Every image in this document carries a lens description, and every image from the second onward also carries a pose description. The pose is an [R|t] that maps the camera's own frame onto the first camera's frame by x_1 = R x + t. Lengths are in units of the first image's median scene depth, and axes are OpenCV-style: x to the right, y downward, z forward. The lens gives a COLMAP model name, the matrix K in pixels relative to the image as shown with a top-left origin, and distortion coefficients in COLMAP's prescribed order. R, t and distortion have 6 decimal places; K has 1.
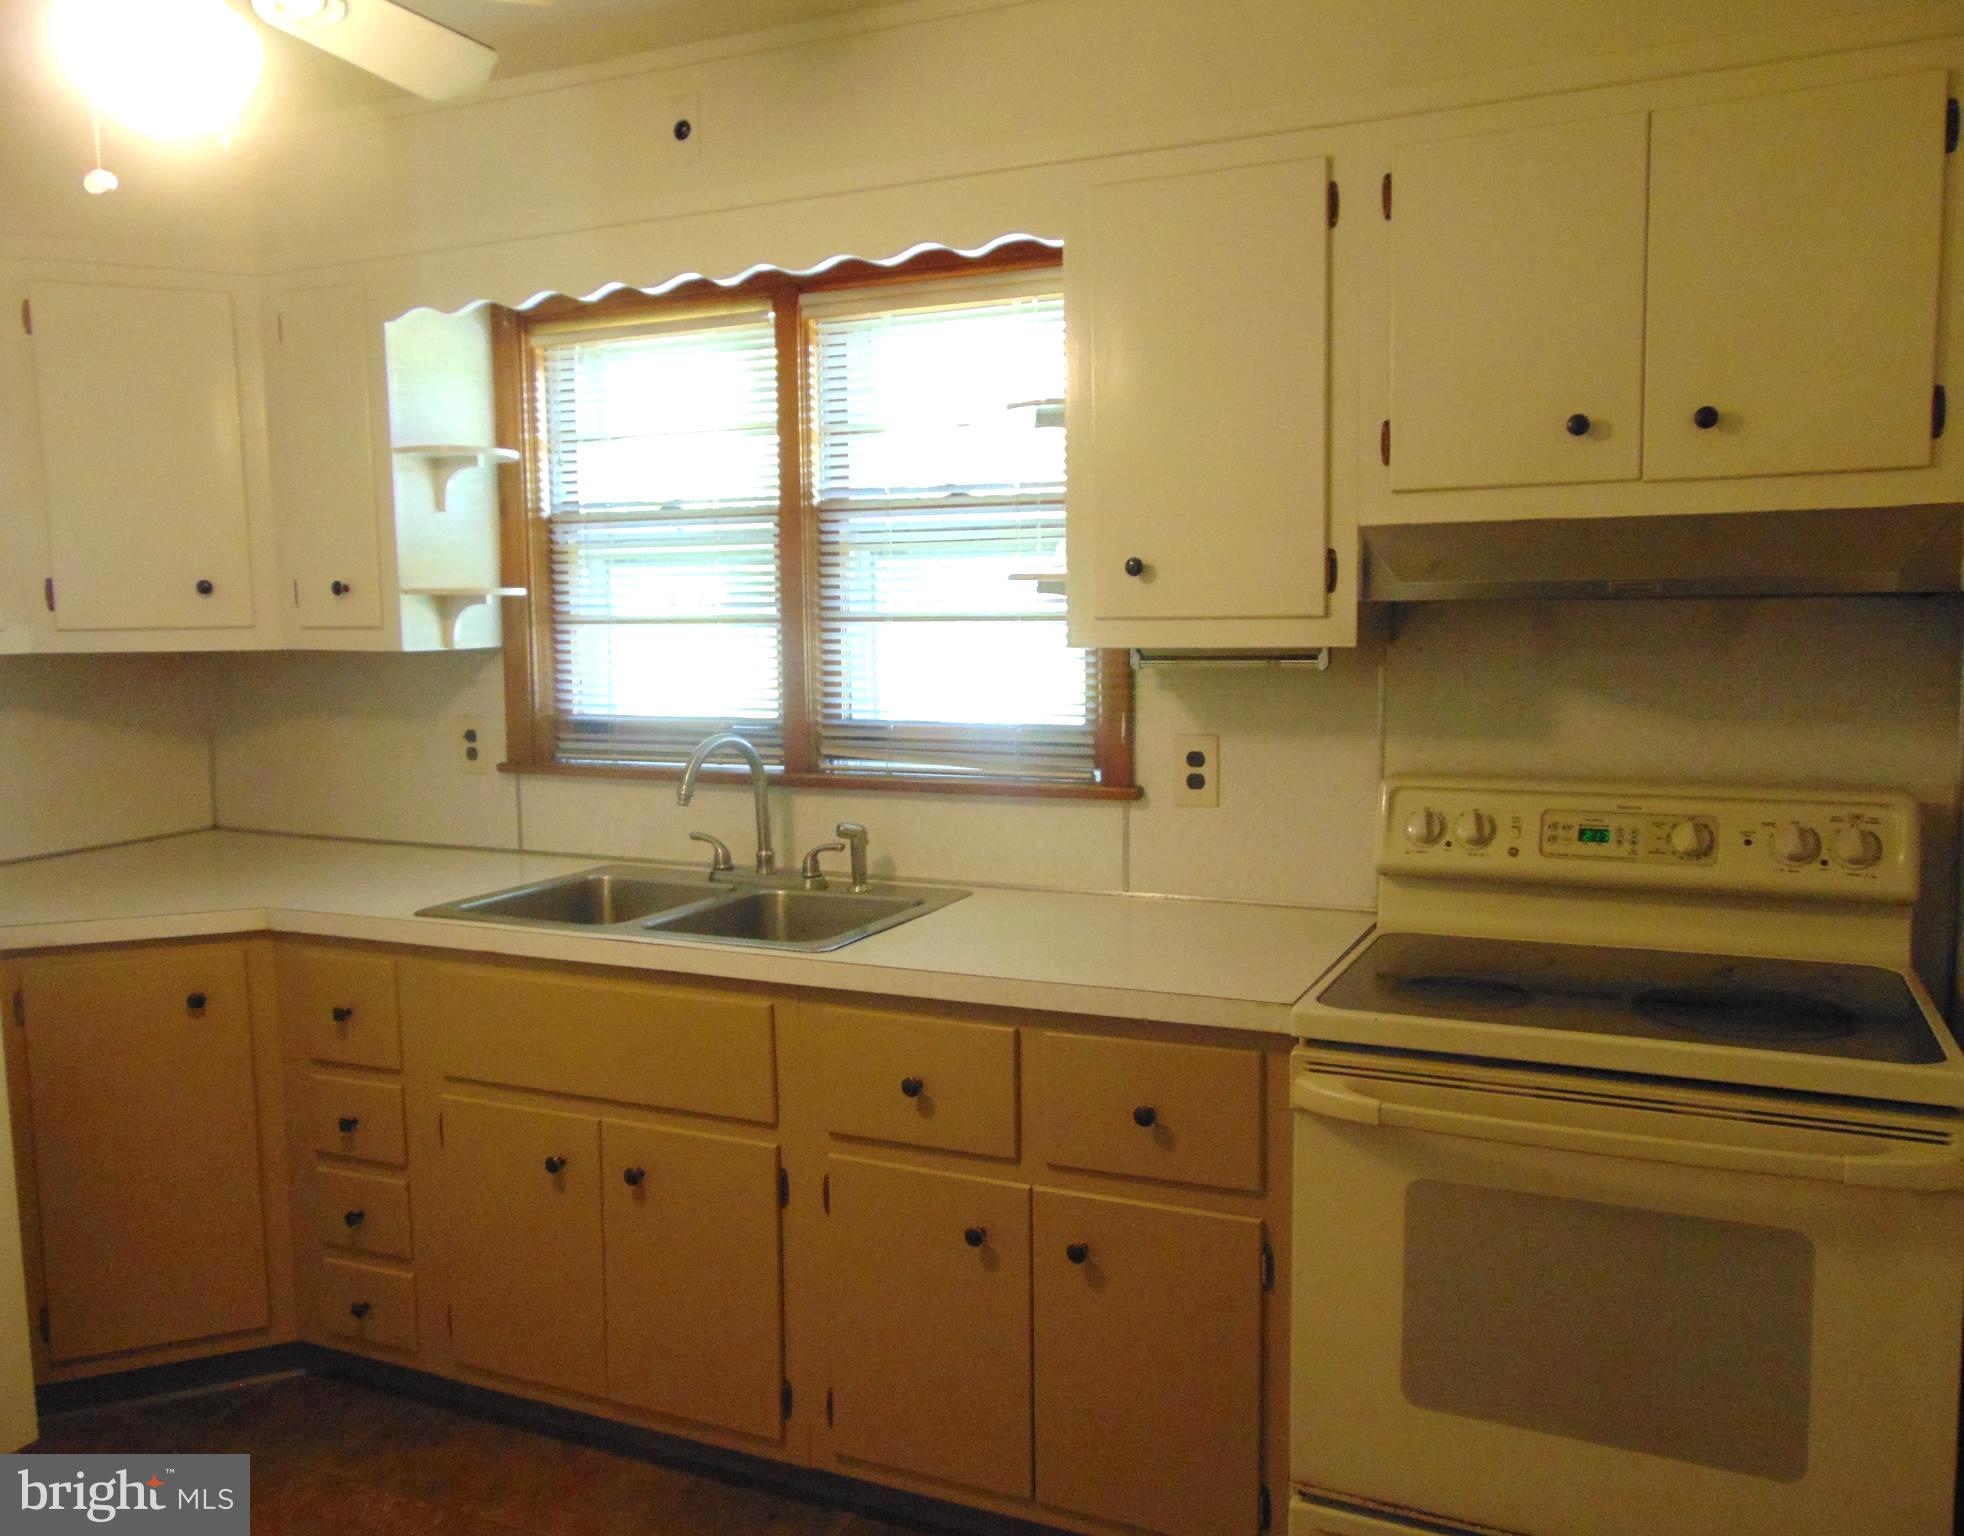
lens RADIAL K [[1584.0, 0, 980.2], [0, 1584.0, 768.0], [0, 0, 1]] dist [0.028573, 0.004104]
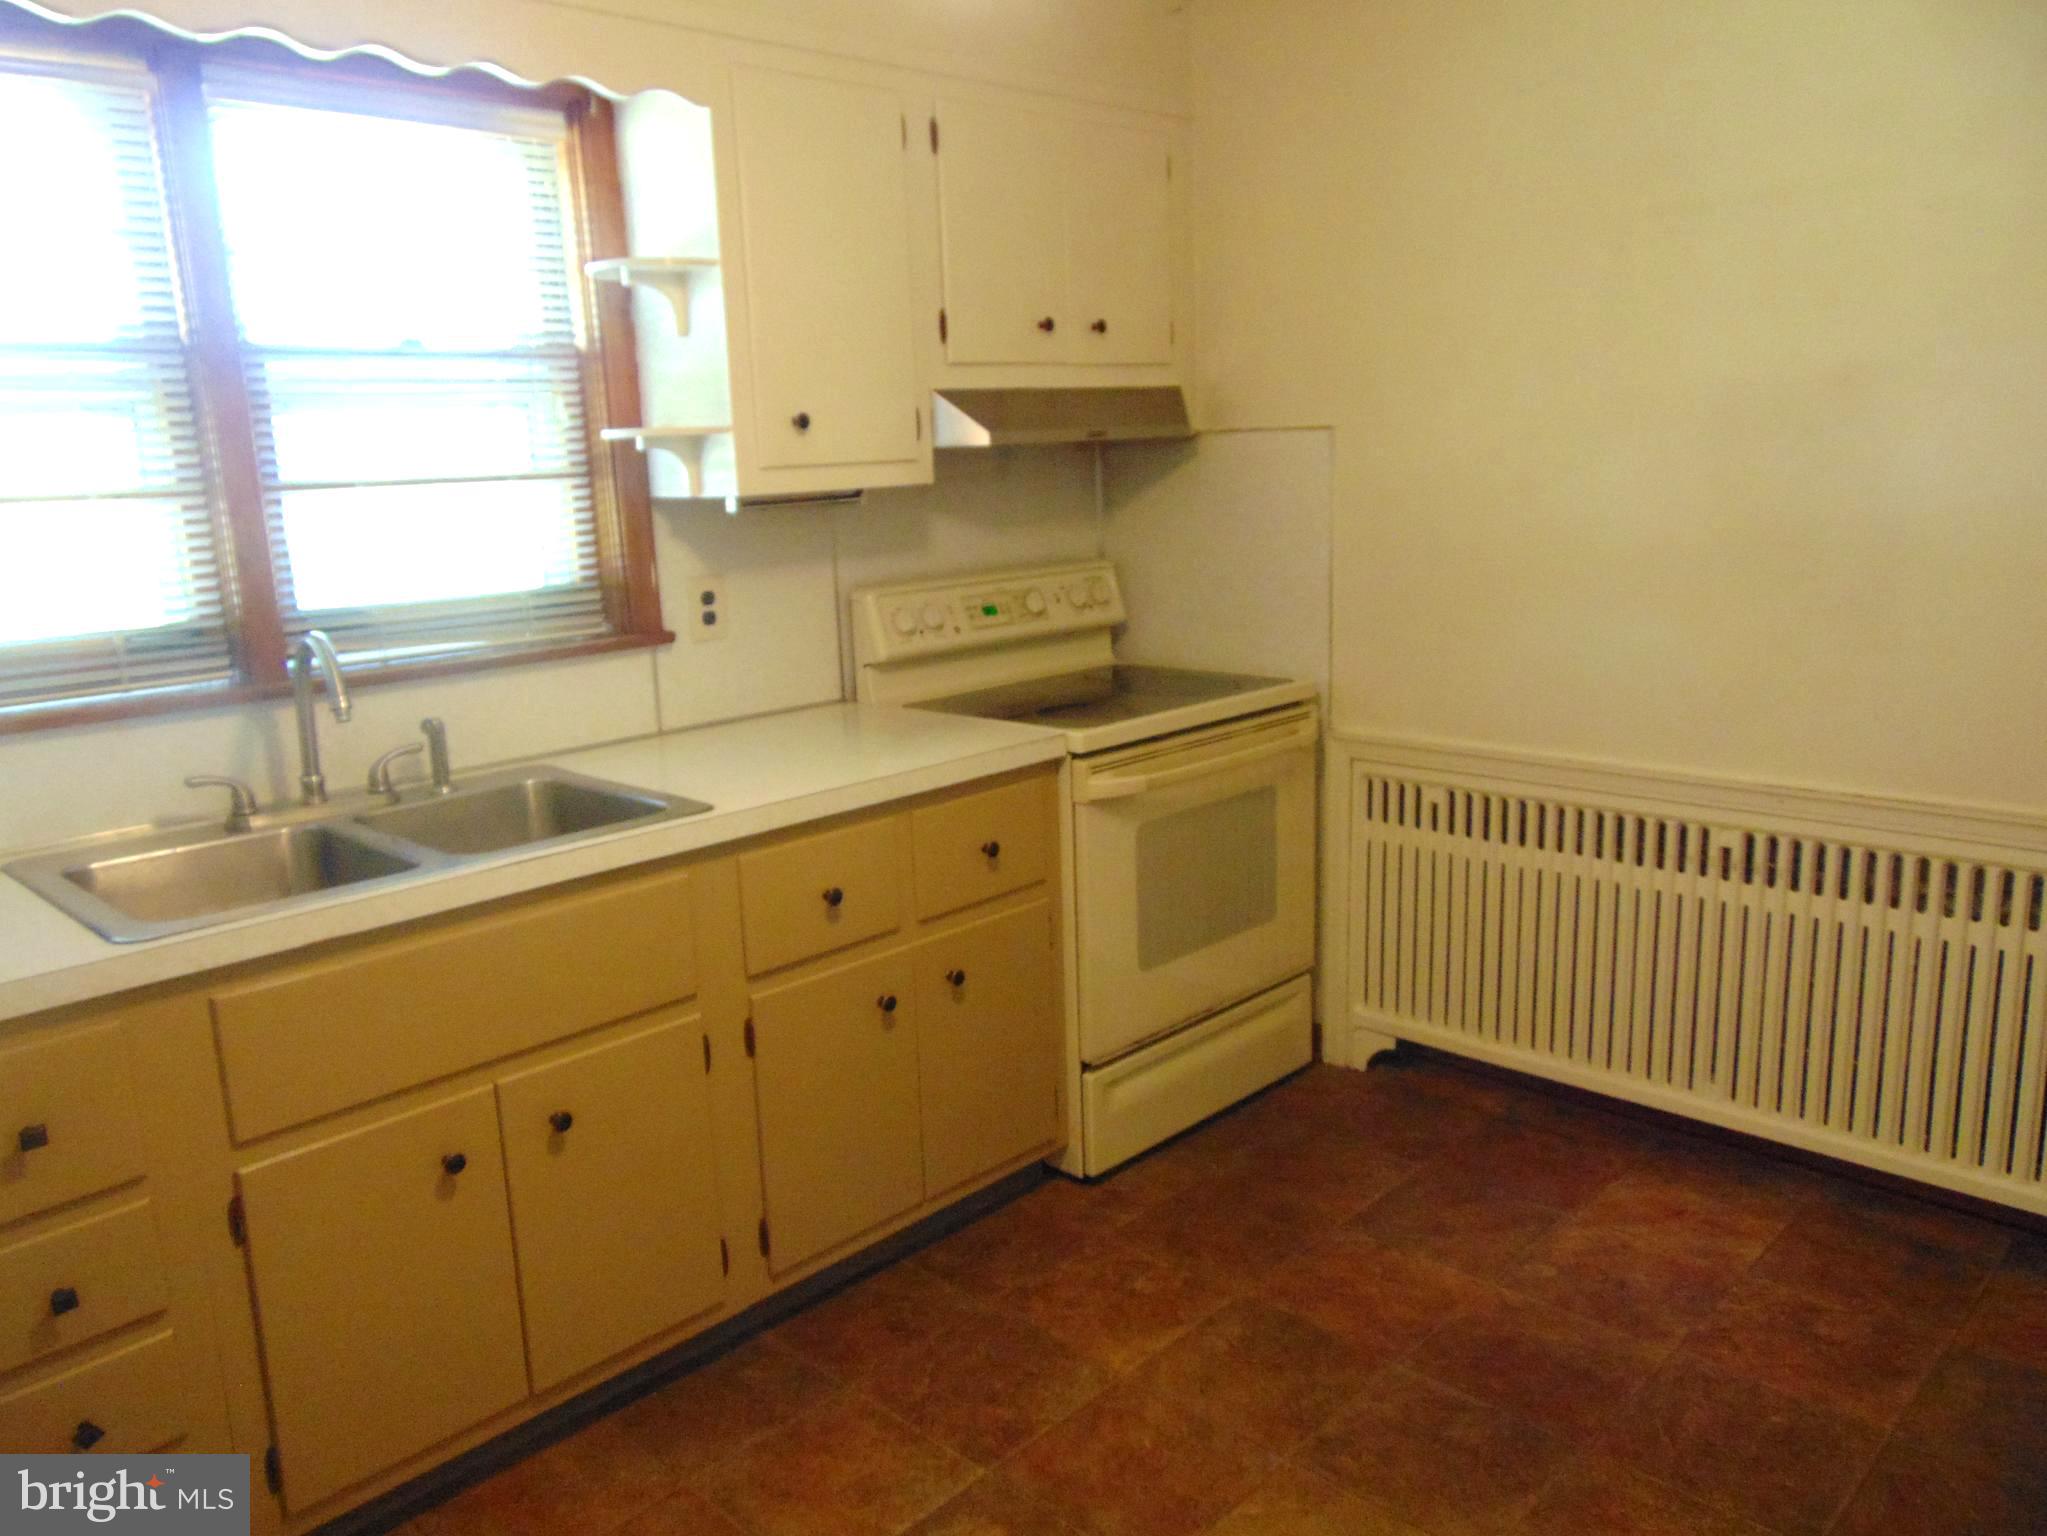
lens RADIAL K [[1548.5, 0, 1021.6], [0, 1548.5, 767.7], [0, 0, 1]] dist [0.003351, 0.010841]
pose [[0.340637, -0.193901, 0.919983, -0.860697], [0.130708, 0.978767, 0.157894, -0.034207], [-0.931065, 0.066465, 0.358749, 0.436714]]
